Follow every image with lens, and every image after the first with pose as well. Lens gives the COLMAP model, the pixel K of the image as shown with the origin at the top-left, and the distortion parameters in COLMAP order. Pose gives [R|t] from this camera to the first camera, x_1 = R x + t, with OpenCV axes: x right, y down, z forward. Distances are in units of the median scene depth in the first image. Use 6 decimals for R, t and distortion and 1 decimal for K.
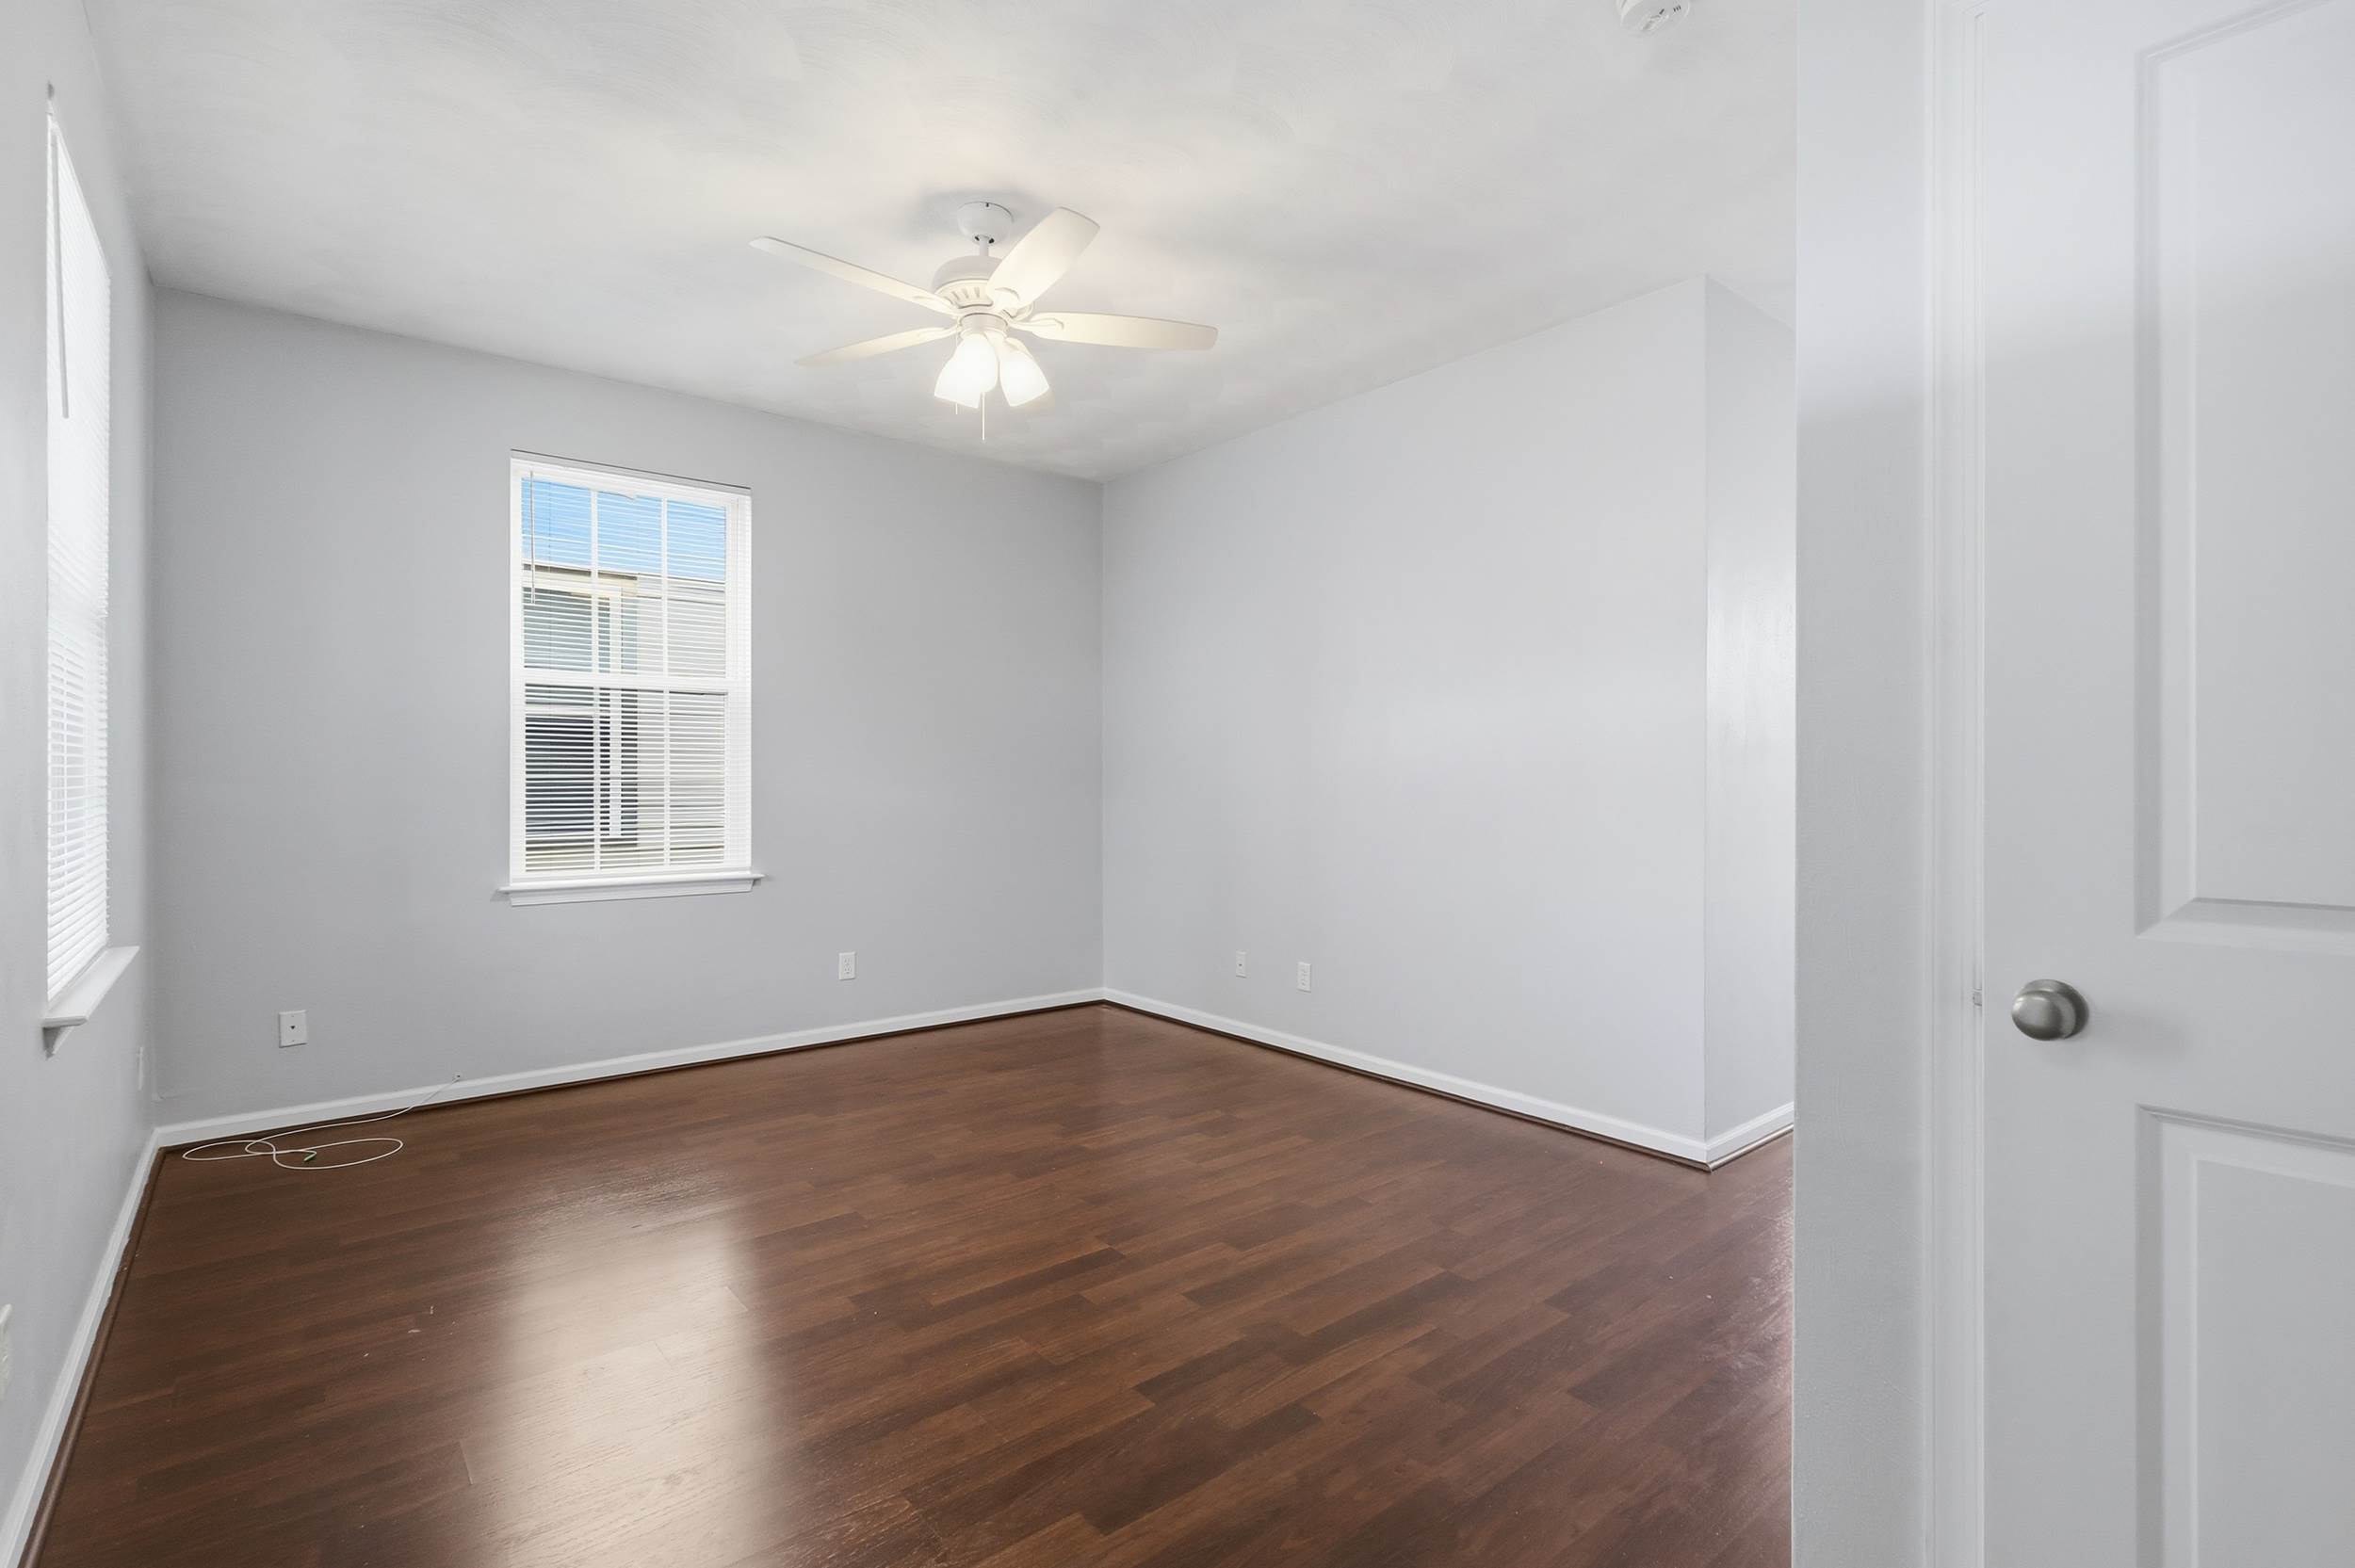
lens RADIAL K [[1095.2, 0, 1174.4], [0, 1095.2, 777.0], [0, 0, 1]] dist [0.000155, 0.000160]
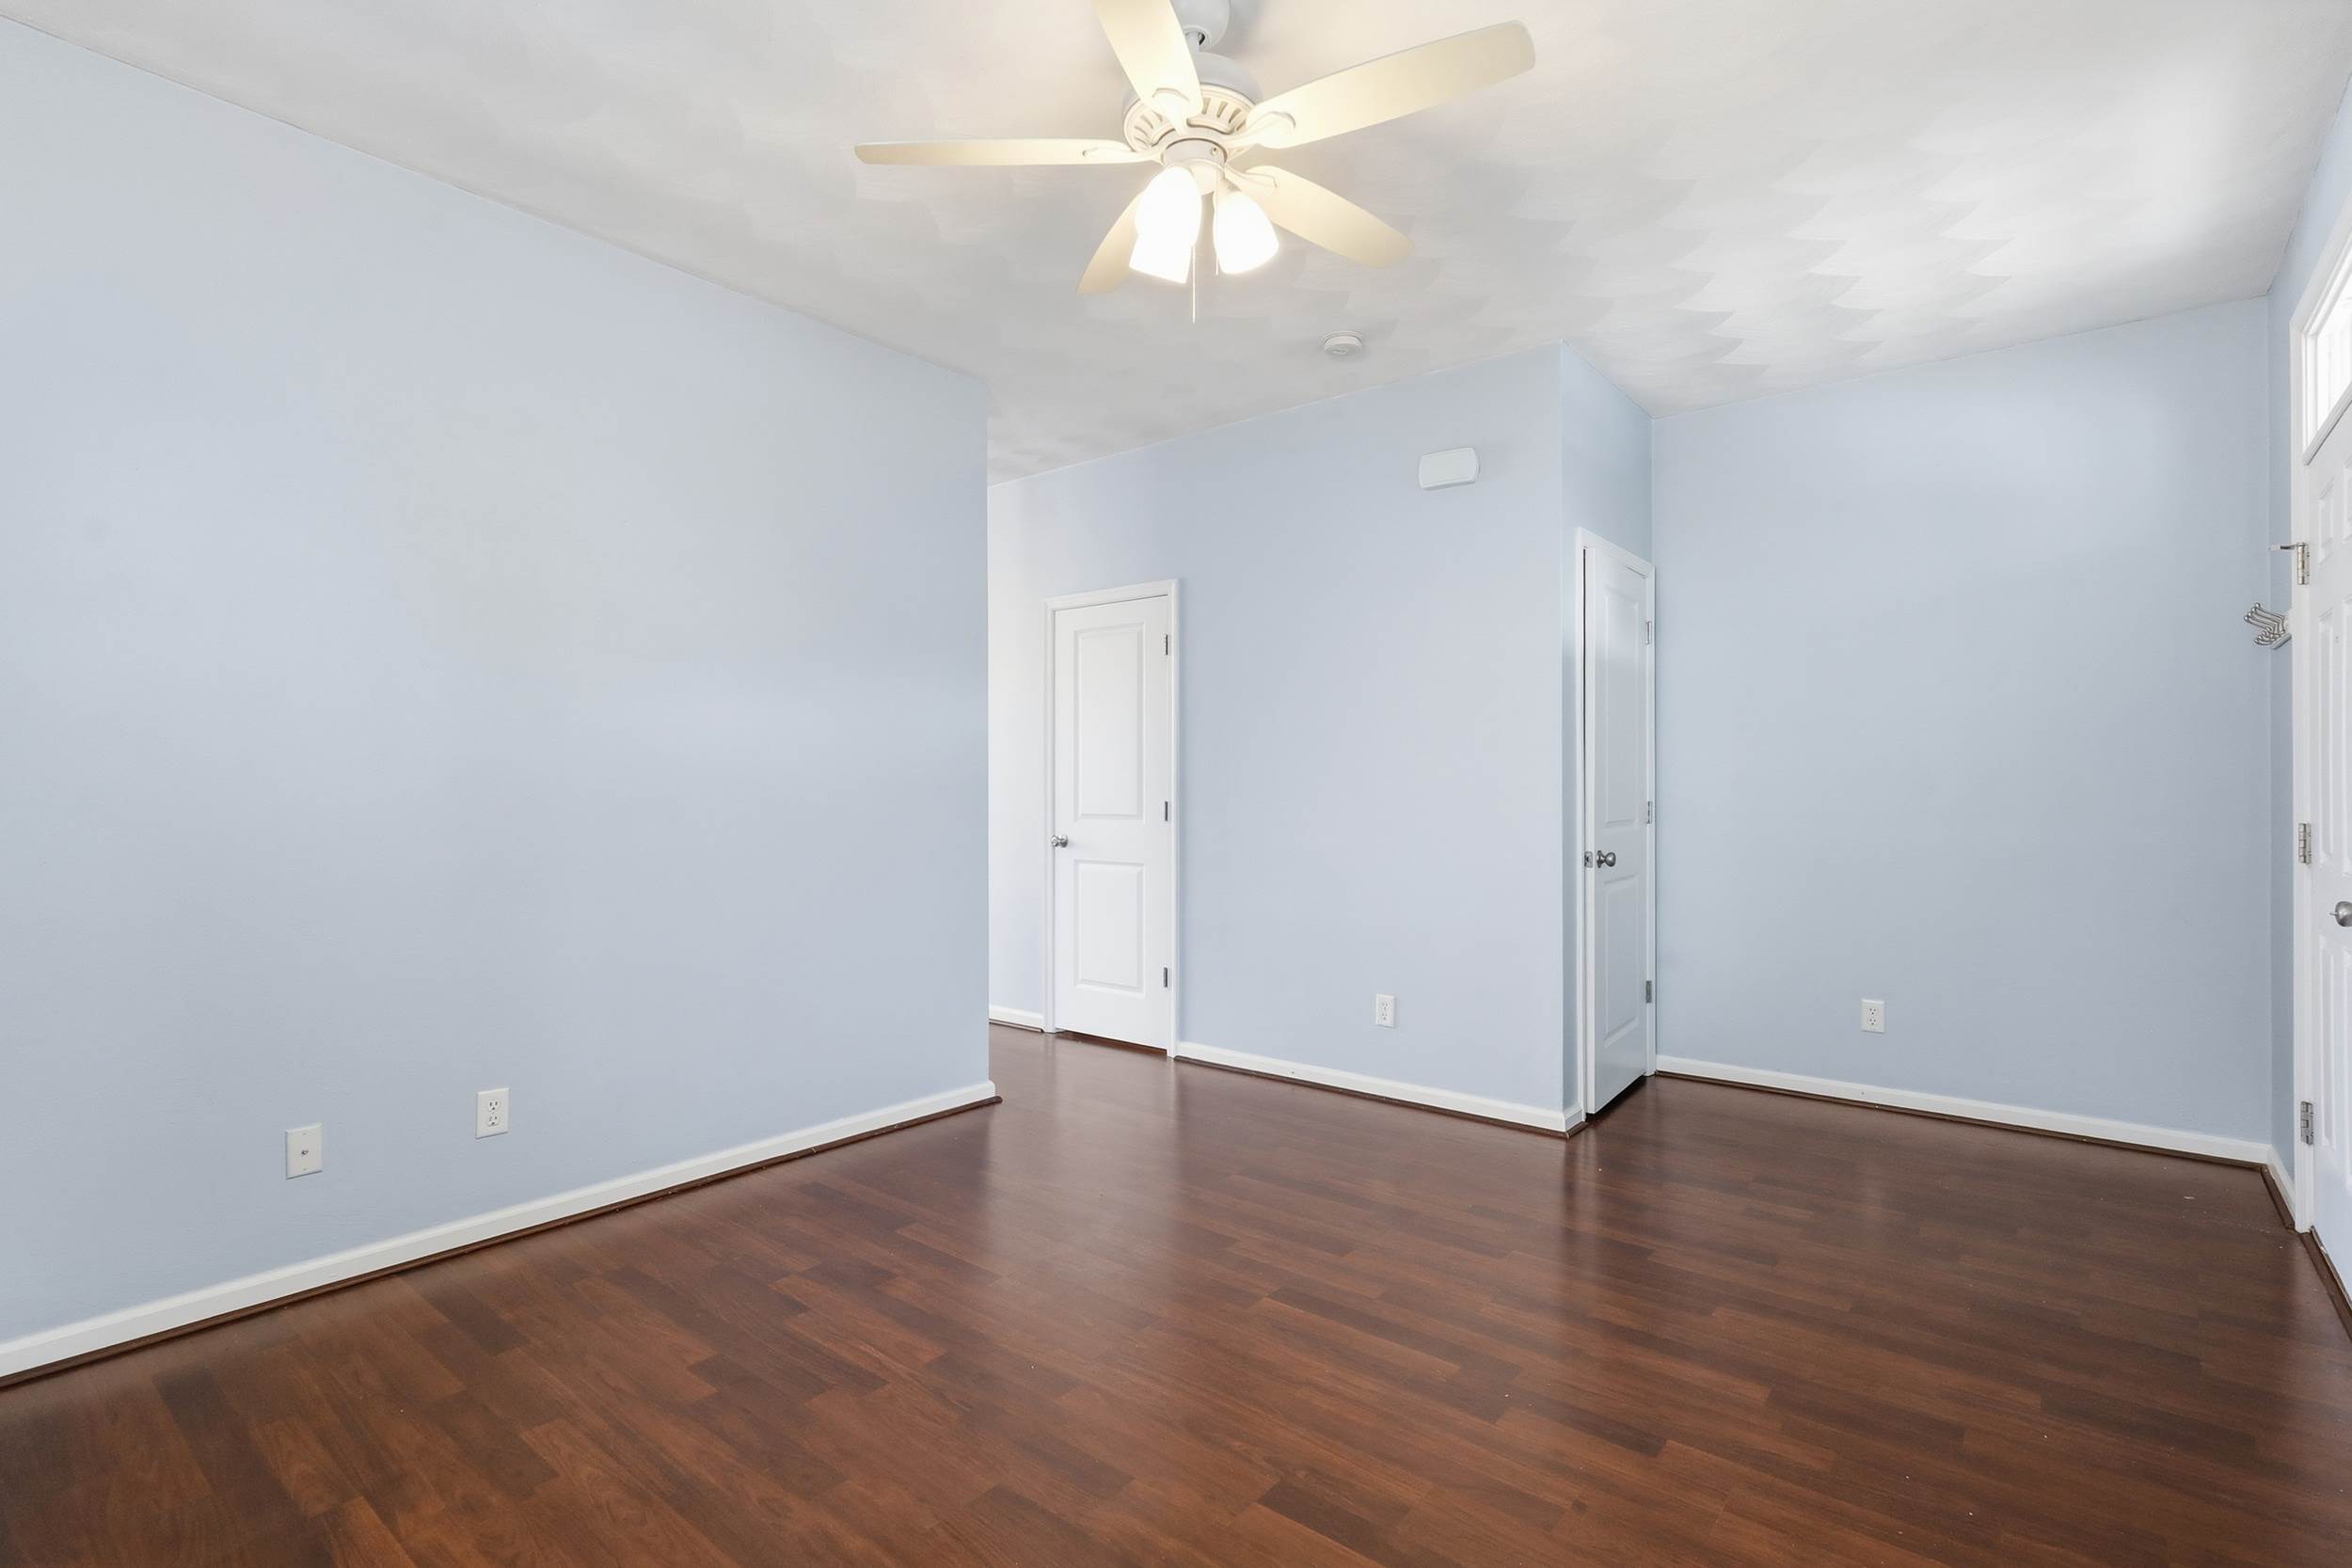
lens RADIAL K [[1093.8, 0, 1172.9], [0, 1093.8, 777.0], [0, 0, 1]] dist [0.000155, 0.000160]
pose [[-0.177060, 0.008897, 0.984160, -0.711715], [0.013183, 0.999891, -0.006668, -0.000488], [-0.984112, 0.011794, -0.177158, 0.924023]]
